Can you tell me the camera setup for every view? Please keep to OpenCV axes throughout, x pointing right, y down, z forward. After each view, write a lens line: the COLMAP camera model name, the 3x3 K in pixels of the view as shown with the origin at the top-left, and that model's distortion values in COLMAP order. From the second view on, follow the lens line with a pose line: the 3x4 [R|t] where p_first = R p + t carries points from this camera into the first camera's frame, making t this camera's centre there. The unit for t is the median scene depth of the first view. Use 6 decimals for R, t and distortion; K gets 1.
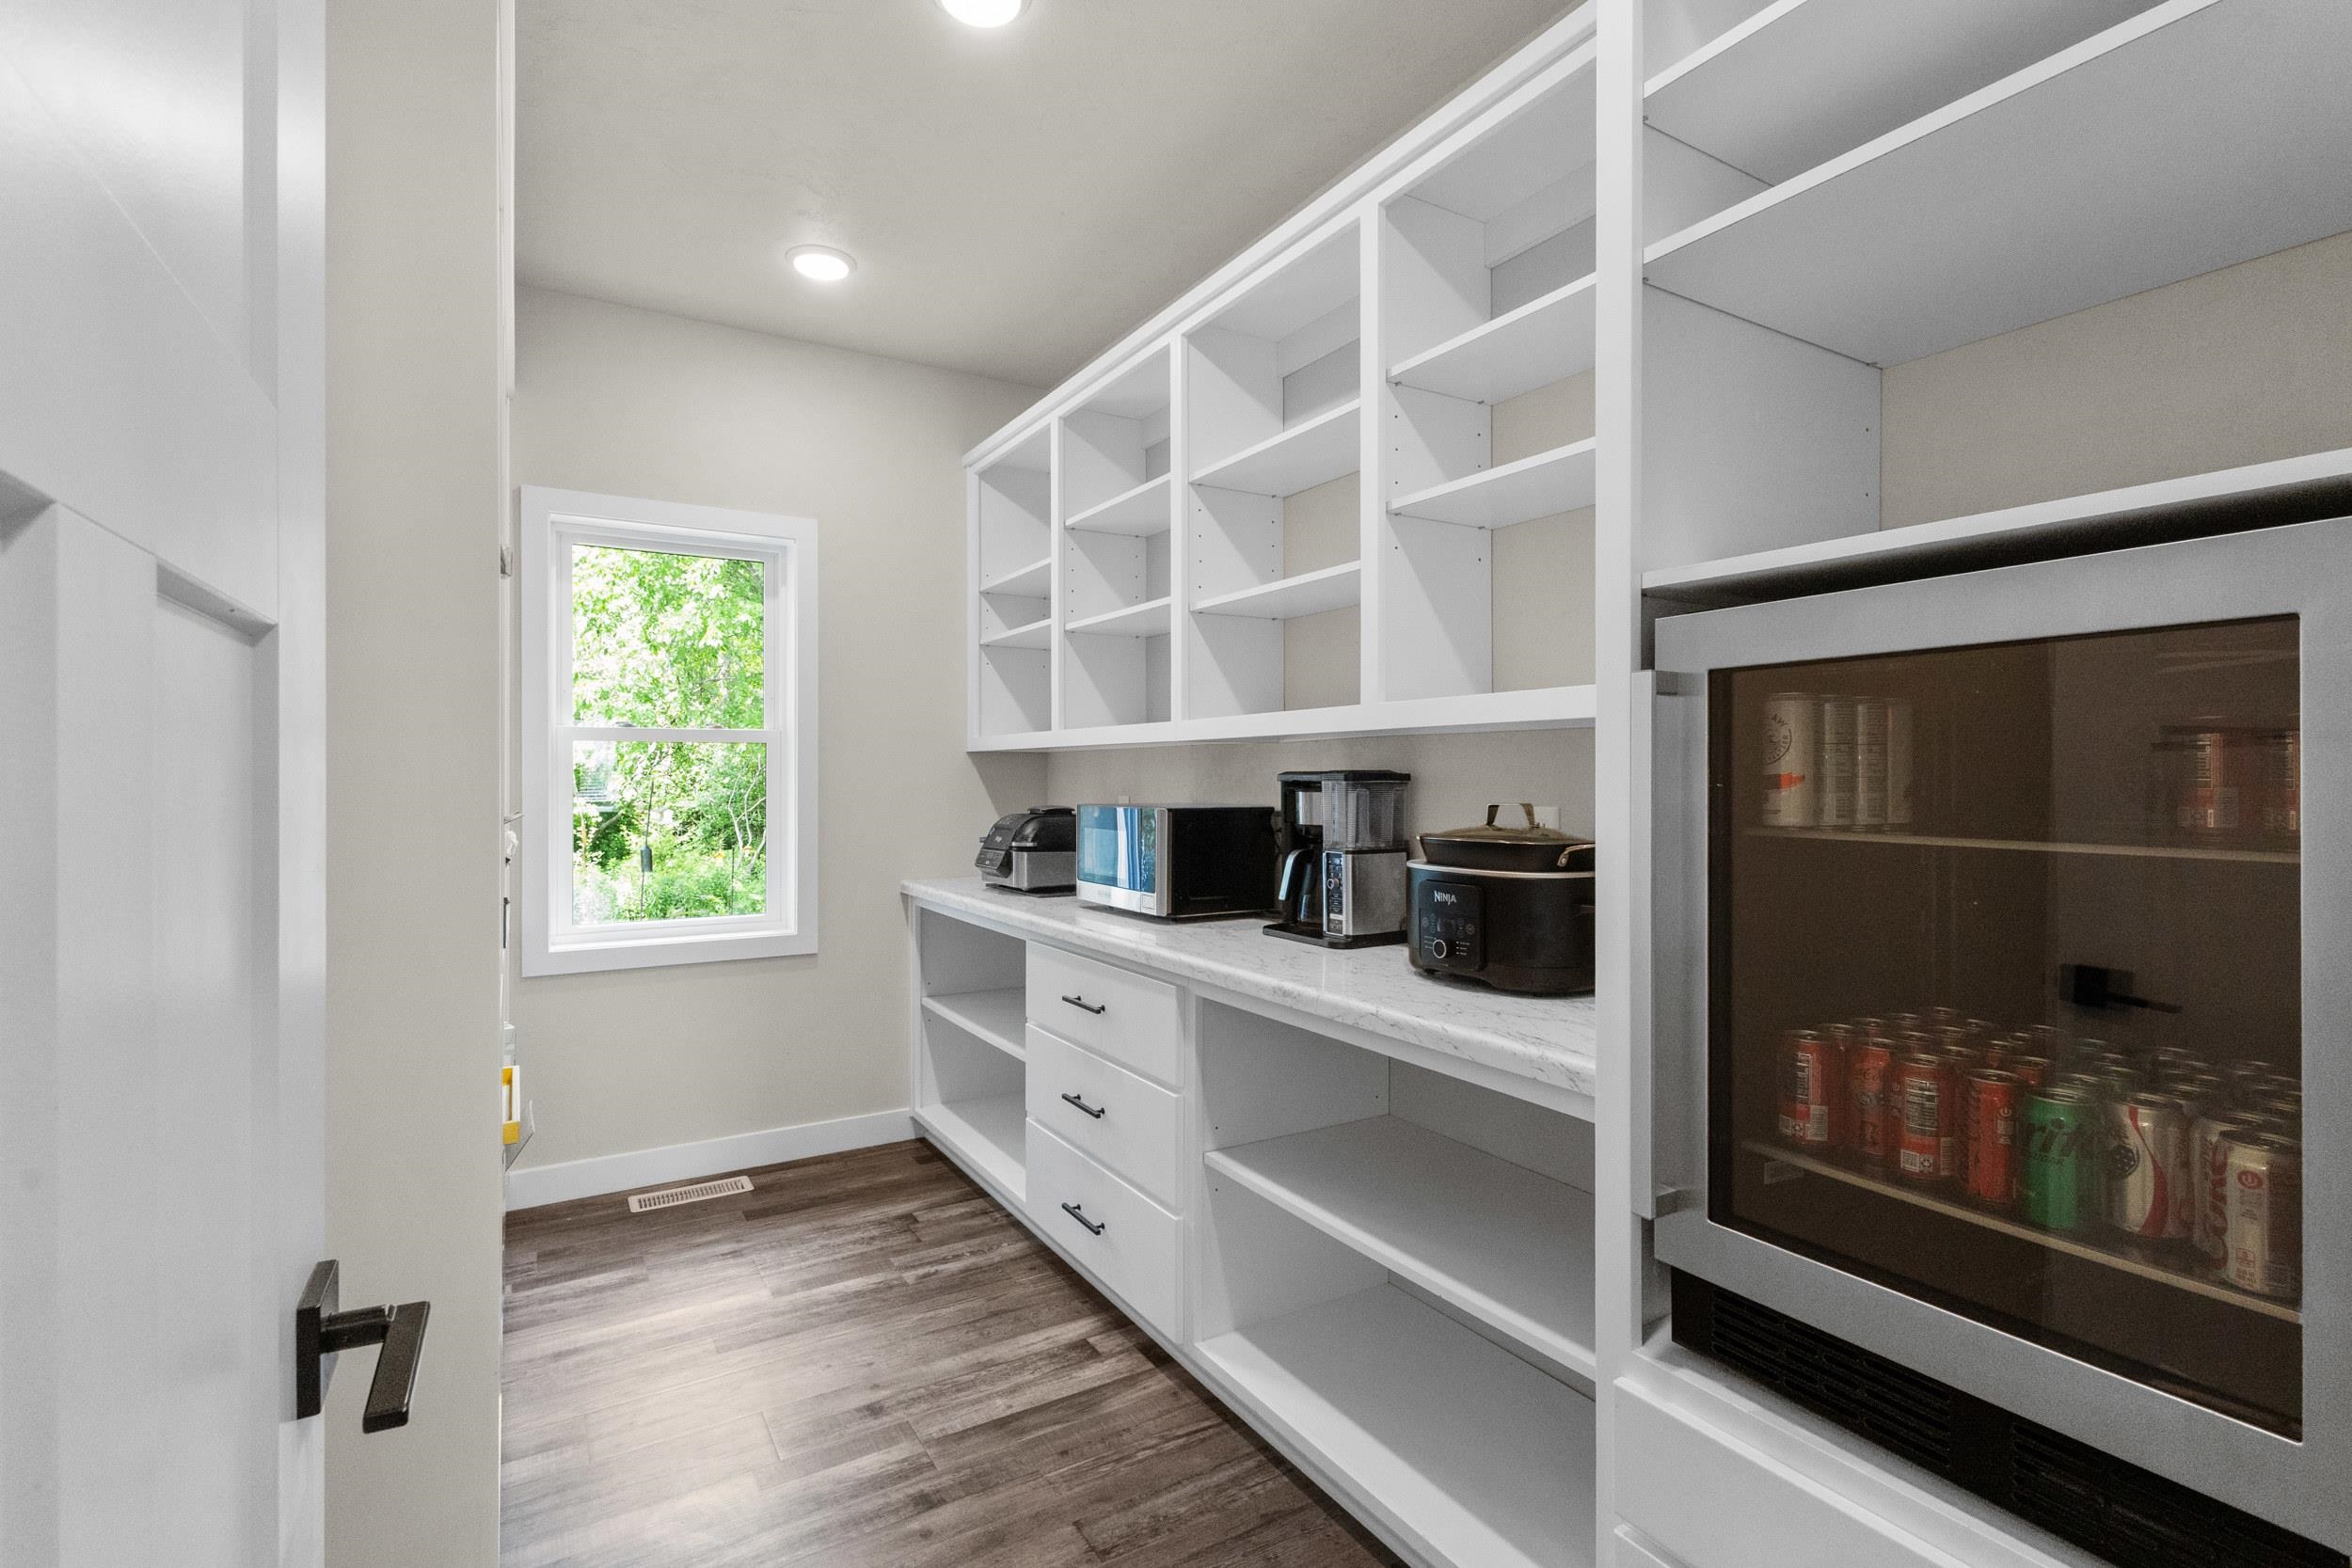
lens RADIAL K [[1087.5, 0, 1176.0], [0, 1087.5, 784.0], [0, 0, 1]] dist [0.003577, 0.000403]
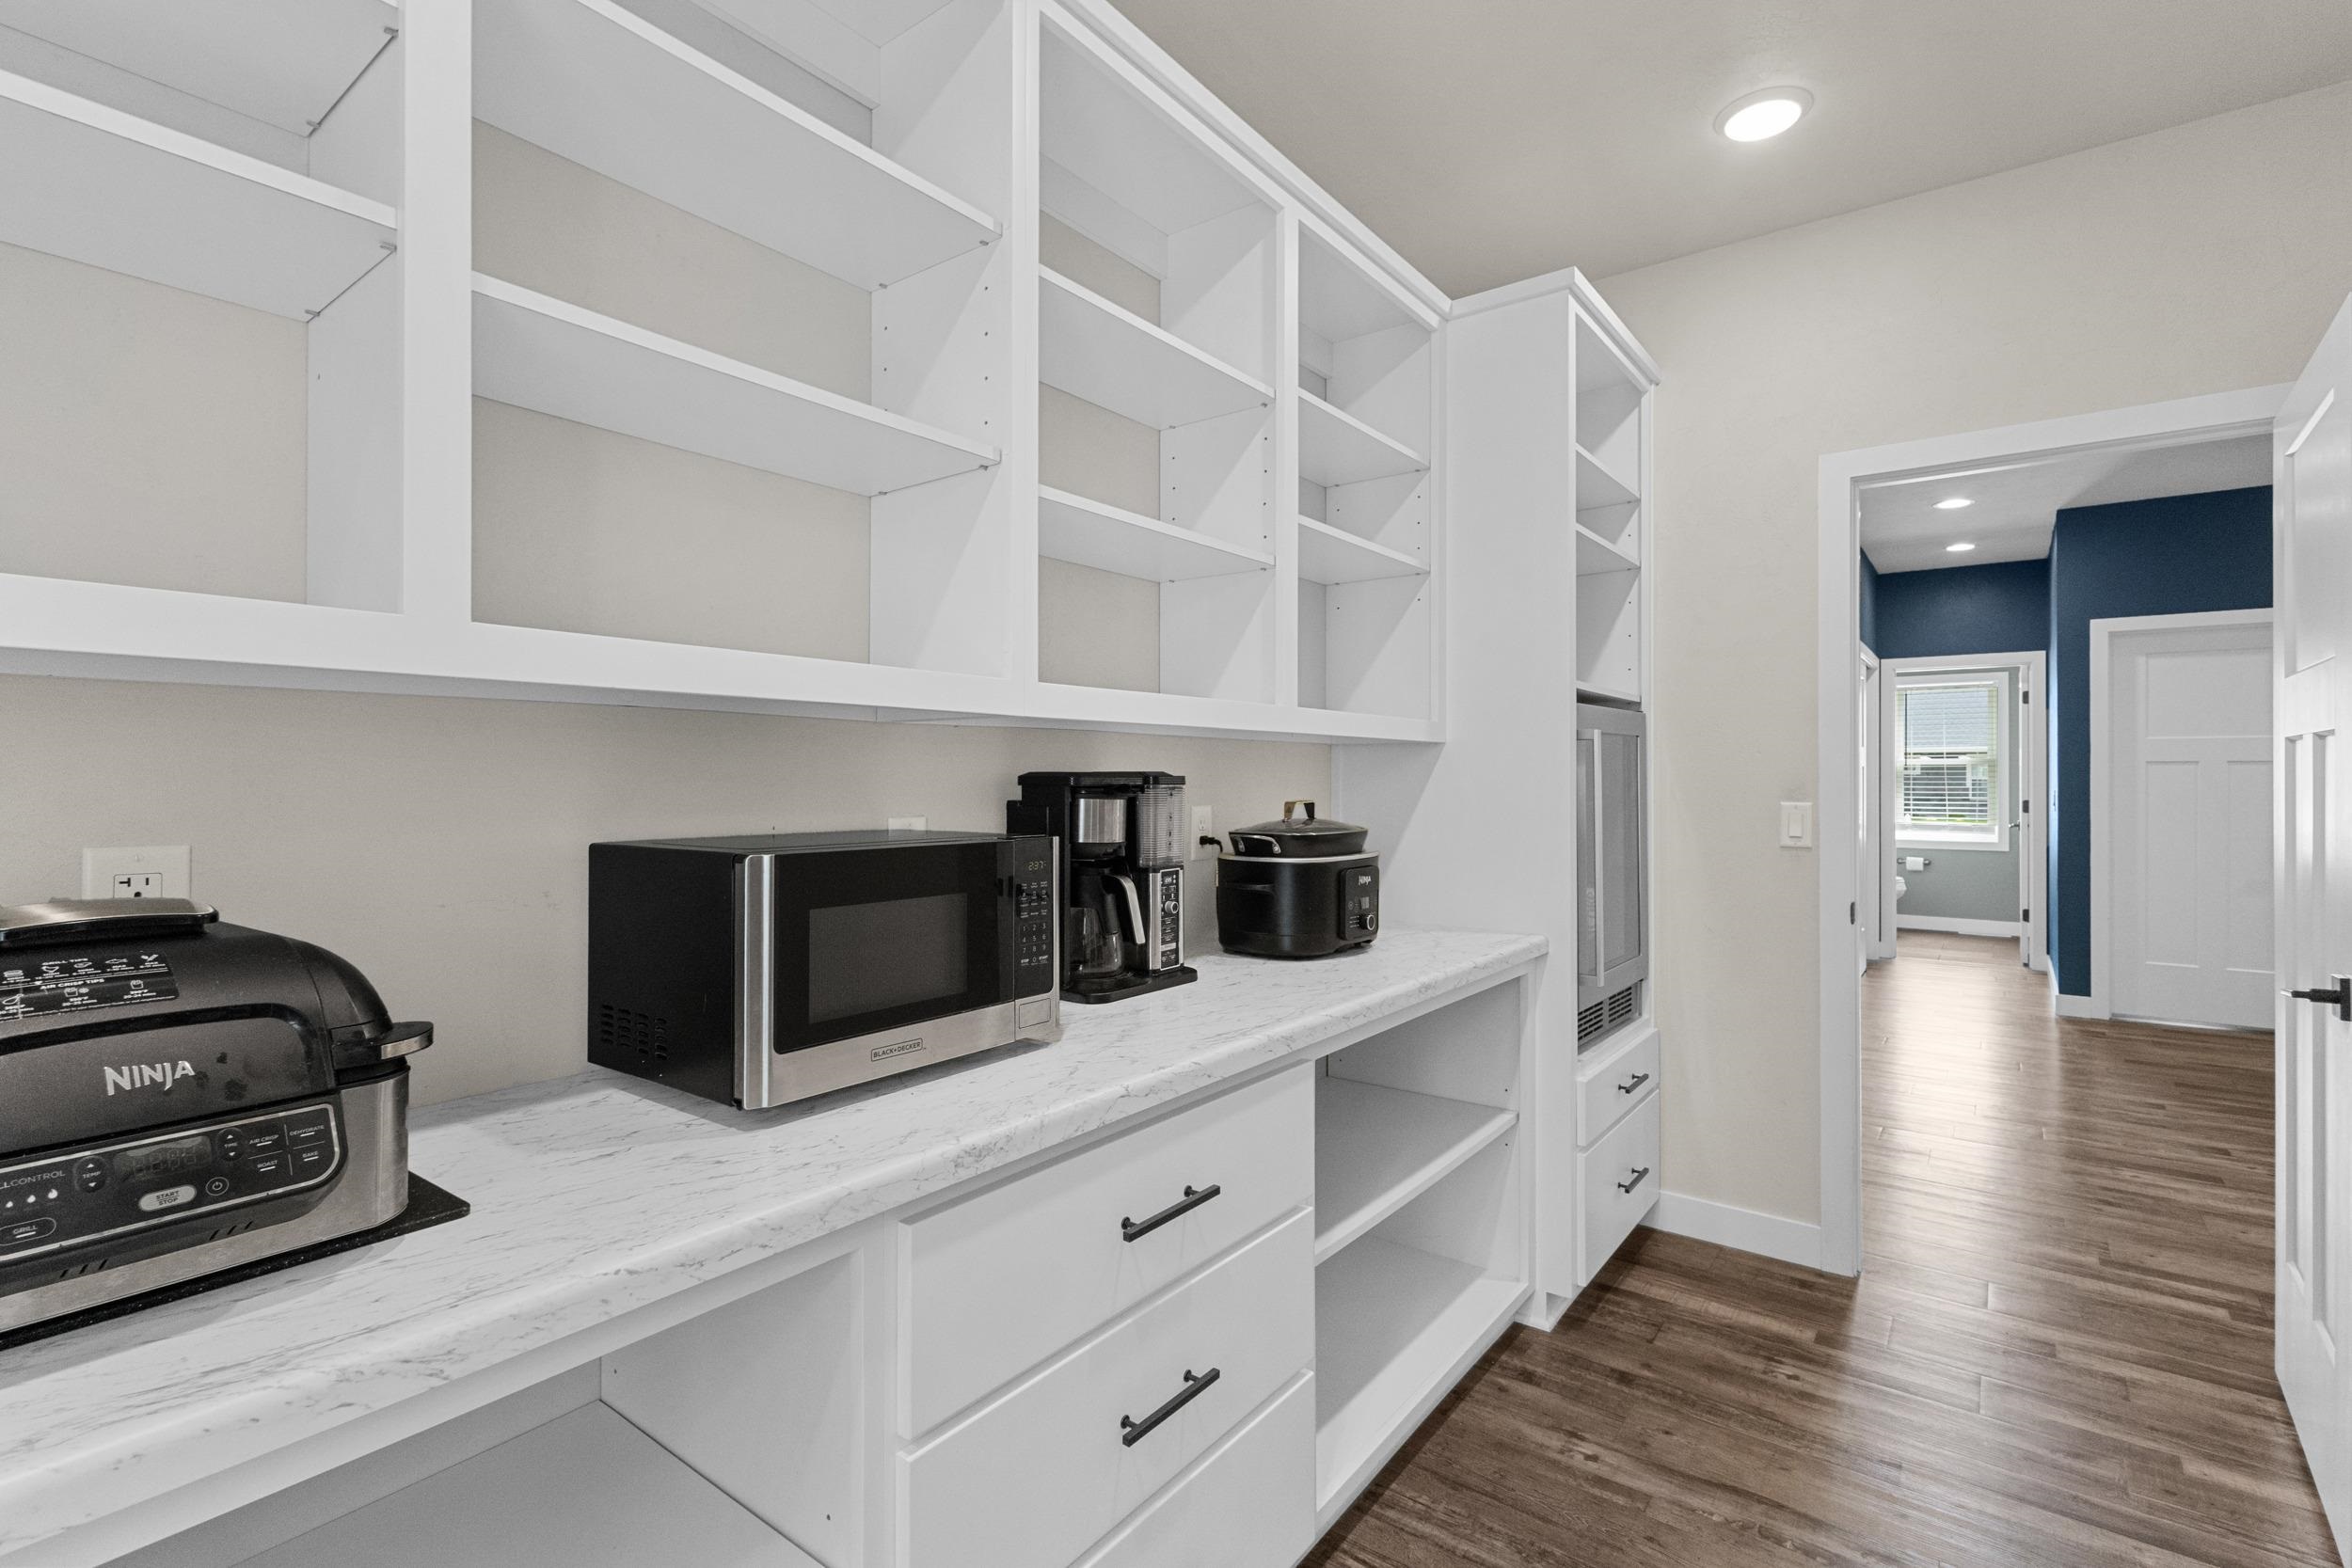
lens RADIAL K [[1079.0, 0, 1163.7], [0, 1079.0, 779.9], [0, 0, 1]] dist [-0.000357, 0.000369]
pose [[-0.363603, -0.001346, 0.931553, -0.720383], [-0.001747, 0.999998, 0.000763, -0.007502], [-0.931553, -0.001350, -0.363604, 1.511674]]
